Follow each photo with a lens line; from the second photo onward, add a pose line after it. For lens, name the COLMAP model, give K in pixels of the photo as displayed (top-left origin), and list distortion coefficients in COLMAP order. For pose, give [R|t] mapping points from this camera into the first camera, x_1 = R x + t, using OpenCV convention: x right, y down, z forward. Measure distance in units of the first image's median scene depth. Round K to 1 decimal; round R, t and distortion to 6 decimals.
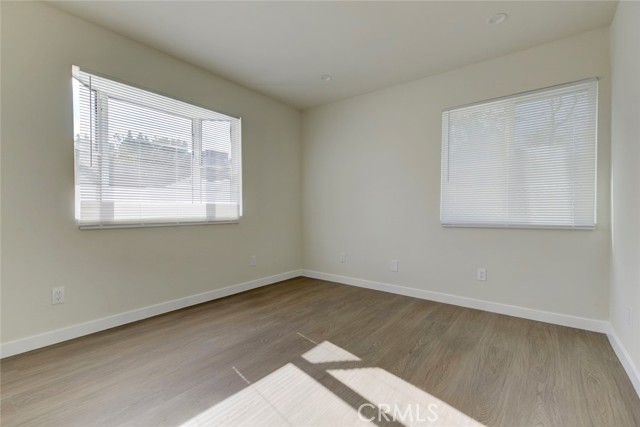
lens RADIAL K [[289.2, 0, 319.1], [0, 289.2, 213.1], [0, 0, 1]] dist [0.023180, -0.003205]
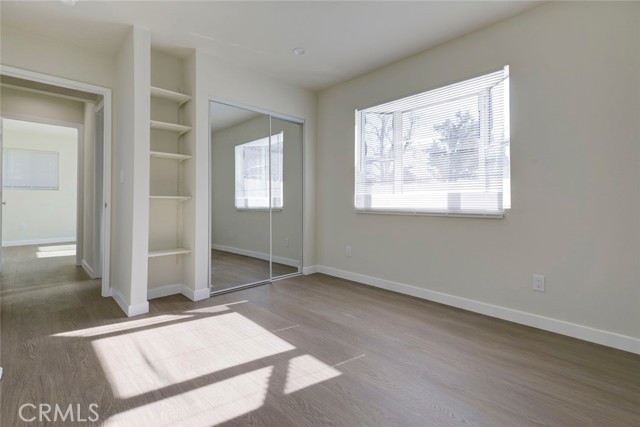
lens RADIAL K [[302.3, 0, 319.2], [0, 302.3, 207.1], [0, 0, 1]] dist [0.000804, -0.000027]
pose [[-0.162862, 0.017250, -0.986498, 0.754494], [-0.008230, 0.999789, 0.018841, -0.005263], [0.986615, 0.011188, -0.162686, 1.005935]]
